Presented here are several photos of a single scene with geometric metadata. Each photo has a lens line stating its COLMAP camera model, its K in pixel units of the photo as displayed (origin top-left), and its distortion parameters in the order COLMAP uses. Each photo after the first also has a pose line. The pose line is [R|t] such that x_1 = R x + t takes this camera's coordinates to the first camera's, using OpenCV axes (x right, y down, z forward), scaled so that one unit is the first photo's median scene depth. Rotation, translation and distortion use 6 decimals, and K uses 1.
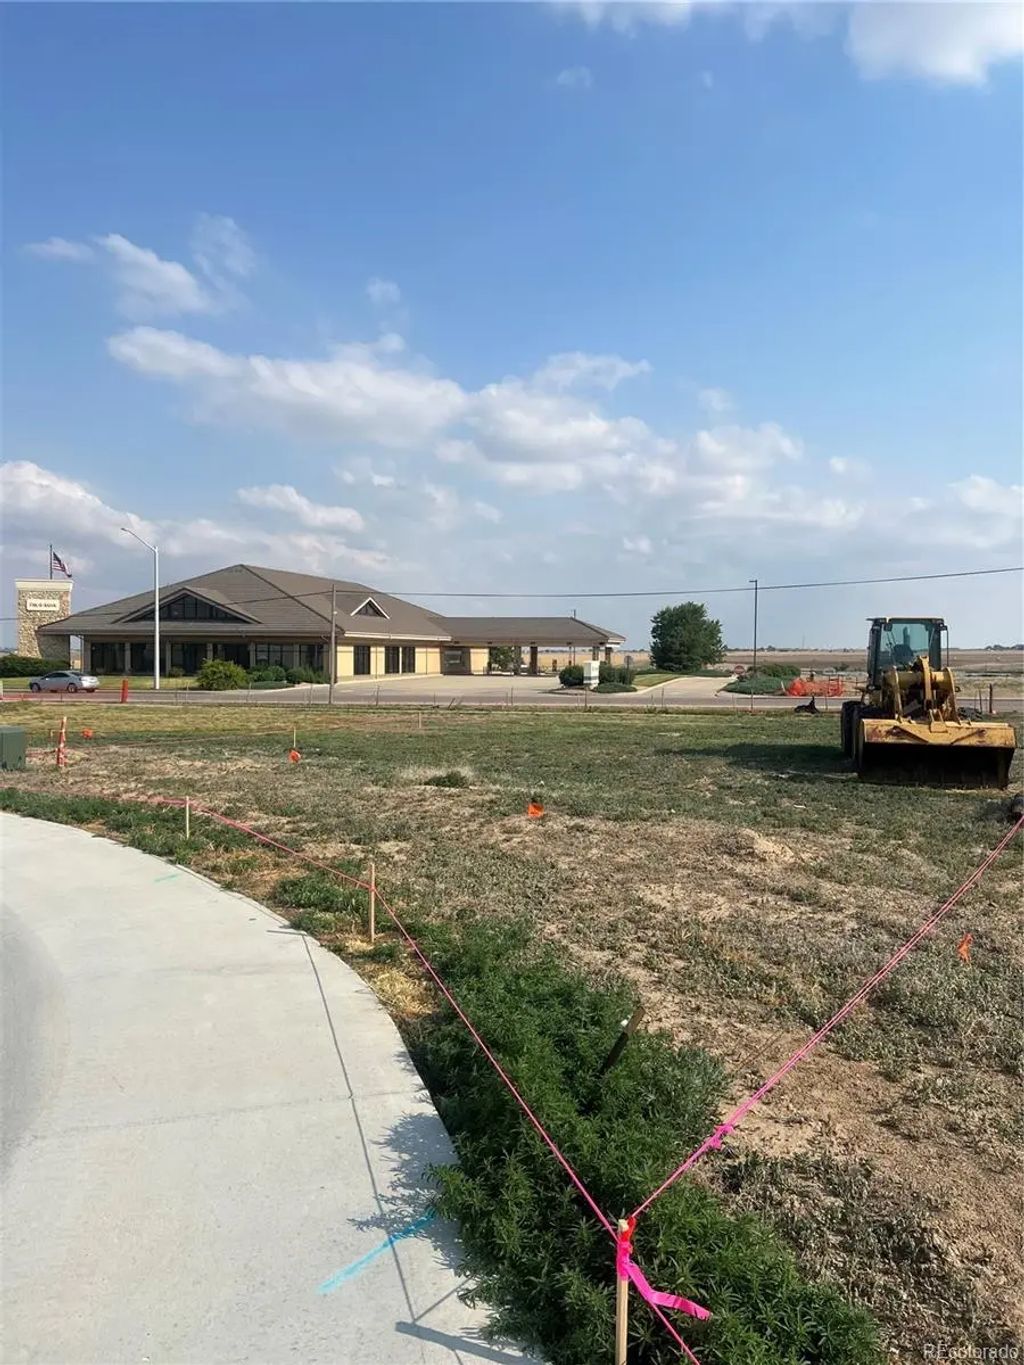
lens RADIAL K [[1022.5, 0, 512.0], [0, 1022.5, 682.5], [0, 0, 1]] dist [0.049172, -0.004899]
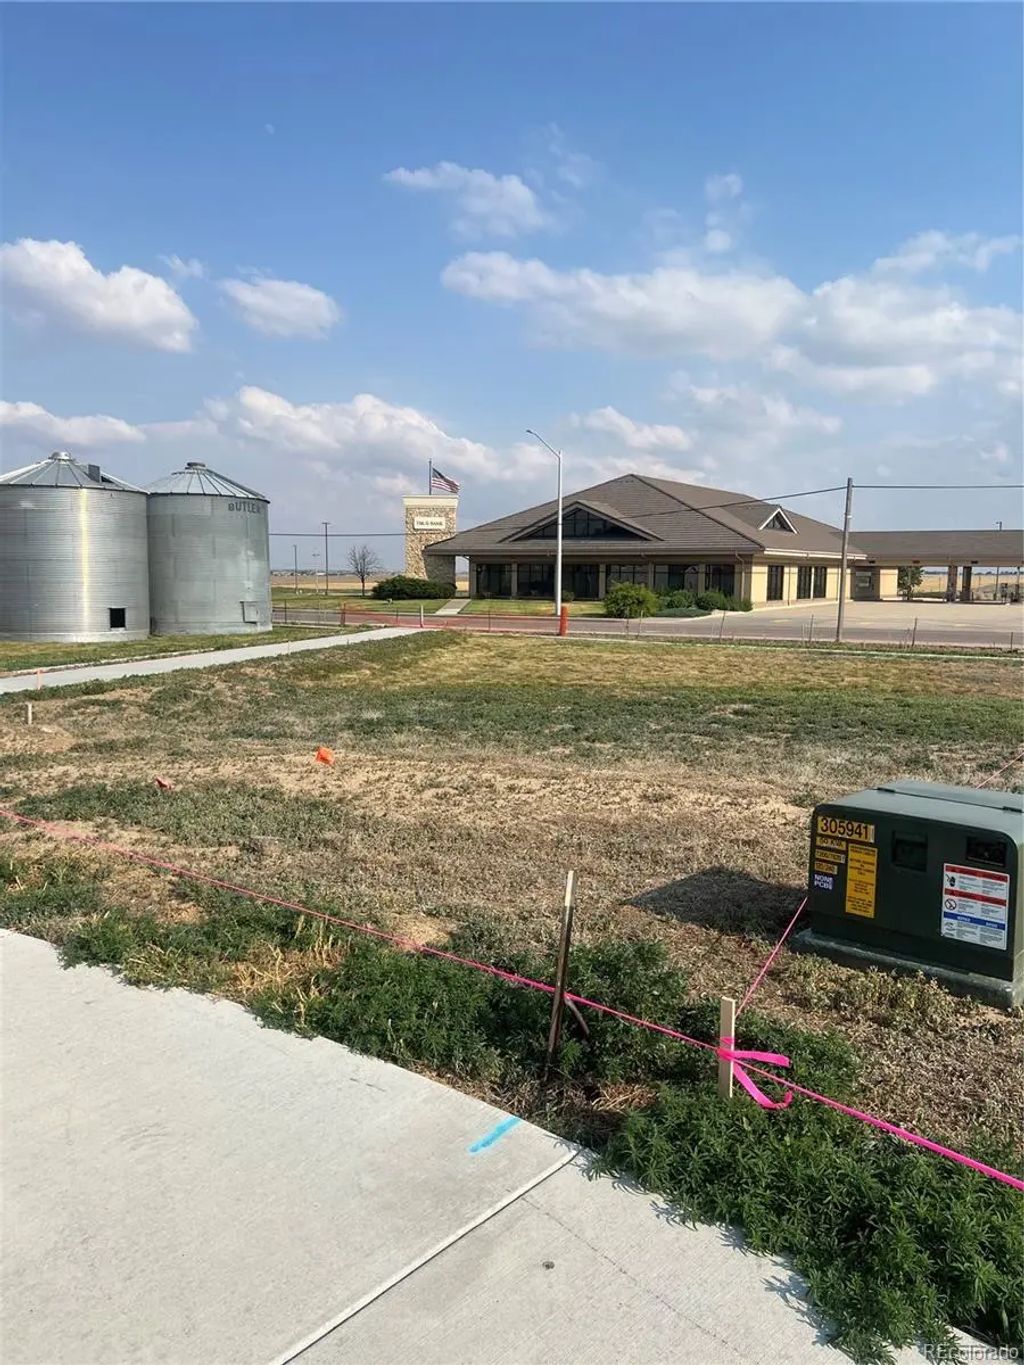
lens RADIAL K [[1022.5, 0, 512.0], [0, 1022.5, 682.5], [0, 0, 1]] dist [0.049172, -0.004899]
pose [[0.955030, 0.032320, -0.294743, -0.087727], [-0.010260, 0.997048, 0.076088, -0.001857], [0.296332, -0.069642, 0.952543, 0.106936]]
